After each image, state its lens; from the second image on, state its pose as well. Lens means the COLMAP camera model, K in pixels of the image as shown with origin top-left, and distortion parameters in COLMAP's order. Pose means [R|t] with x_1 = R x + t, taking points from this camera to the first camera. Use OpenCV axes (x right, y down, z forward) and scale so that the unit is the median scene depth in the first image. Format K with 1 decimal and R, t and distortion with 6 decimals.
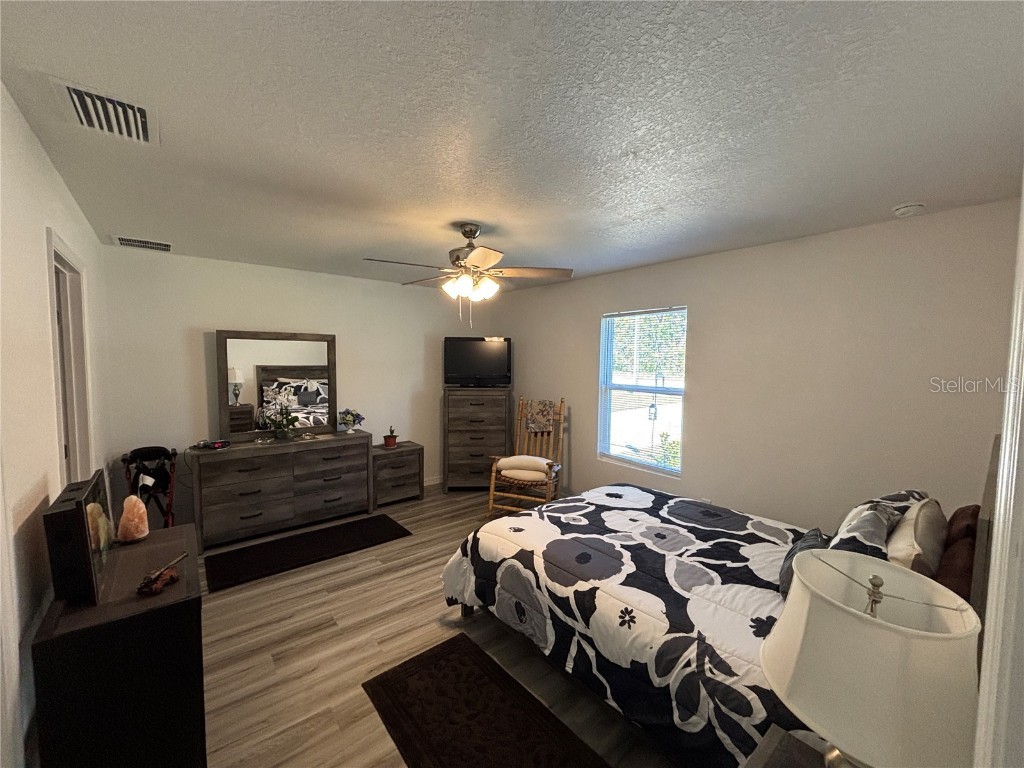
lens RADIAL K [[414.8, 0, 514.5], [0, 414.8, 382.8], [0, 0, 1]] dist [0.001799, -0.000772]
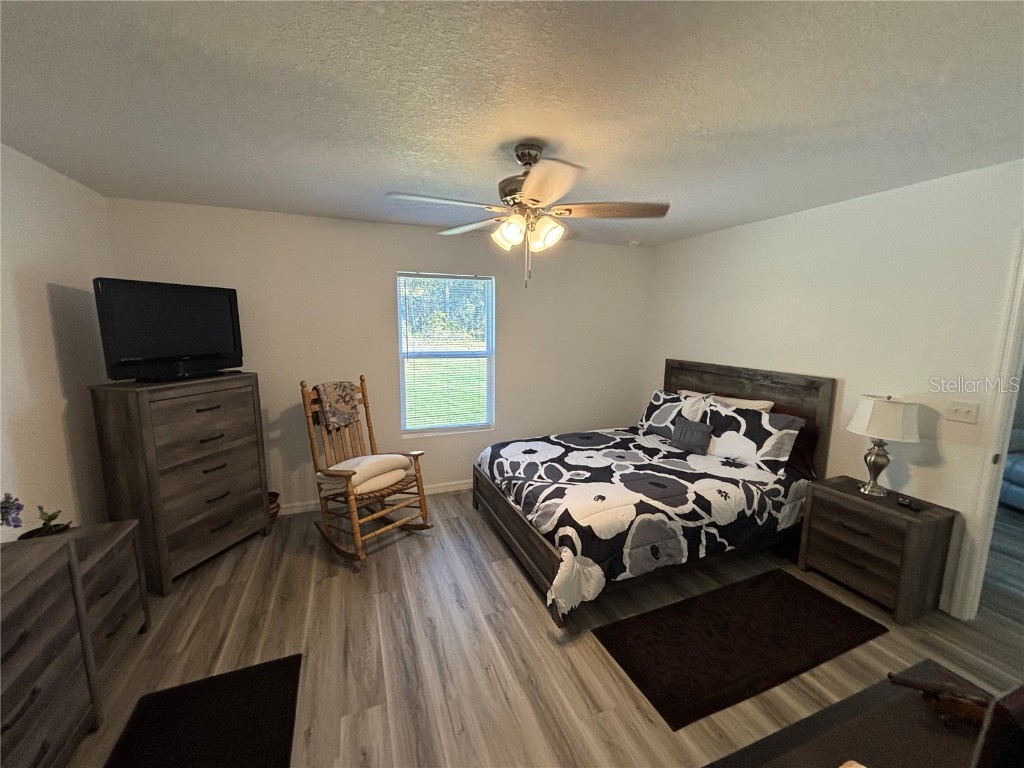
lens RADIAL K [[414.8, 0, 514.5], [0, 414.8, 382.8], [0, 0, 1]] dist [0.001799, -0.000772]
pose [[0.311245, -0.145412, 0.939139, -0.914870], [0.056163, 0.989312, 0.134567, -0.066671], [-0.948669, 0.010861, 0.316085, 0.829636]]
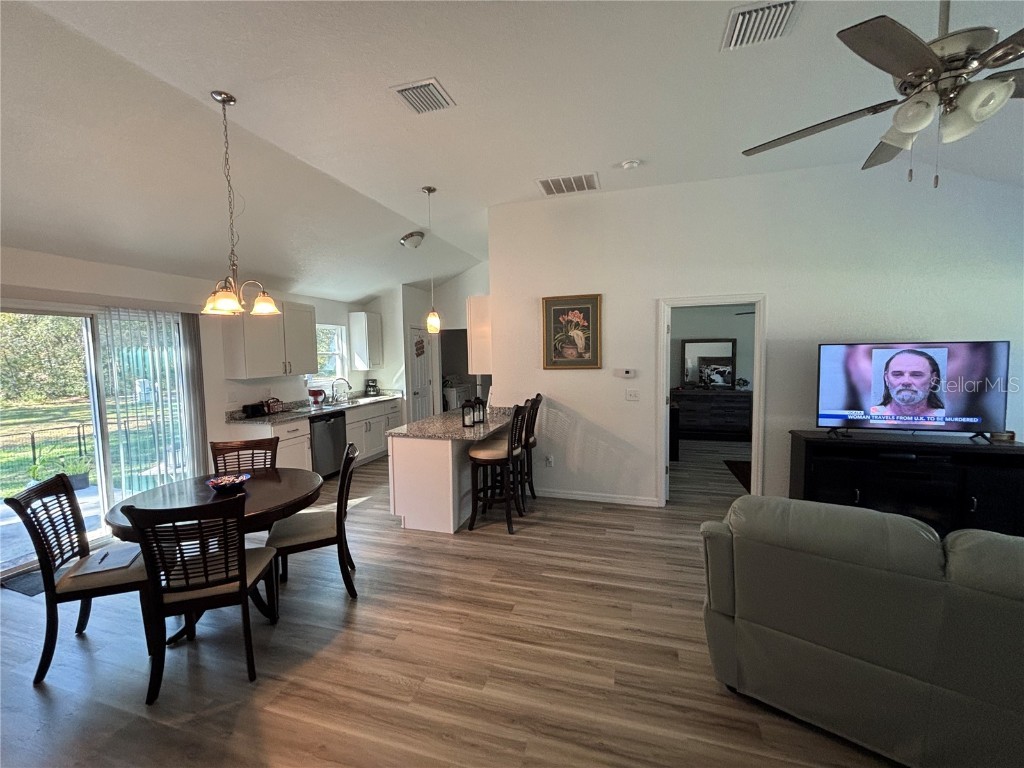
lens RADIAL K [[414.4, 0, 515.7], [0, 414.4, 384.3], [0, 0, 1]] dist [0.012618, -0.000386]
pose [[0.558123, 0.042755, -0.828656, 0.990077], [-0.033198, 0.999023, 0.029185, 0.116994], [0.829094, 0.011221, 0.558997, -1.512839]]
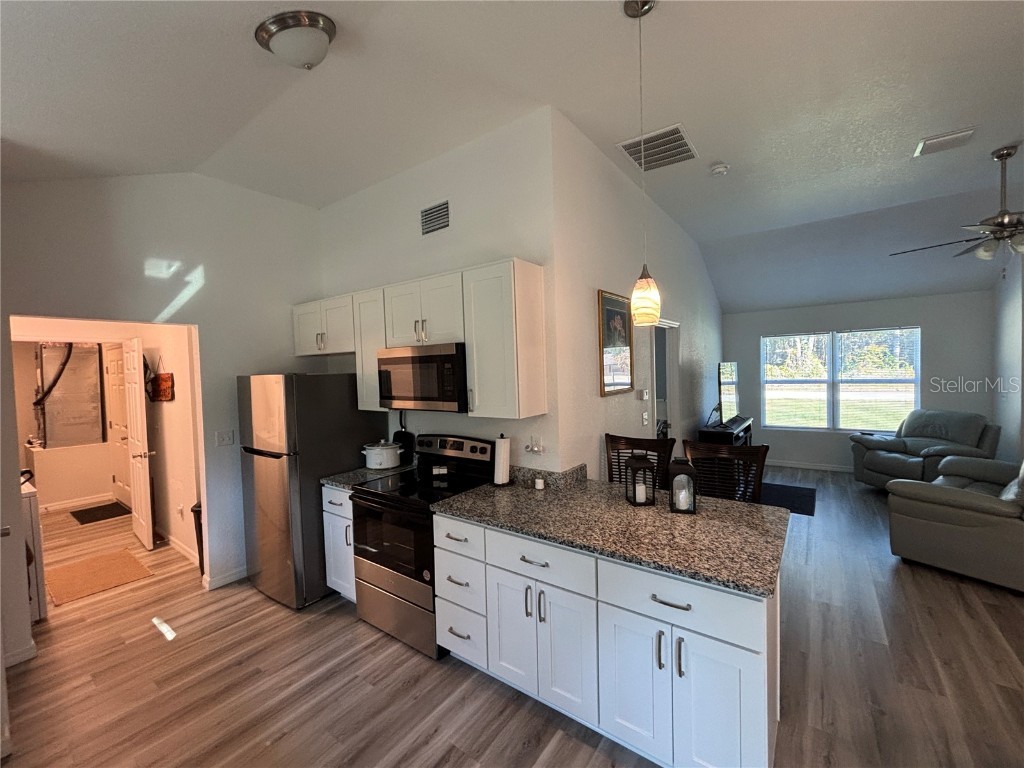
lens RADIAL K [[414.8, 0, 514.5], [0, 414.8, 382.8], [0, 0, 1]] dist [0.001799, -0.000772]
pose [[0.969125, -0.052308, 0.240957, -0.928326], [0.061243, 0.997680, -0.029740, 0.080812], [-0.238842, 0.043579, 0.970080, -1.511334]]
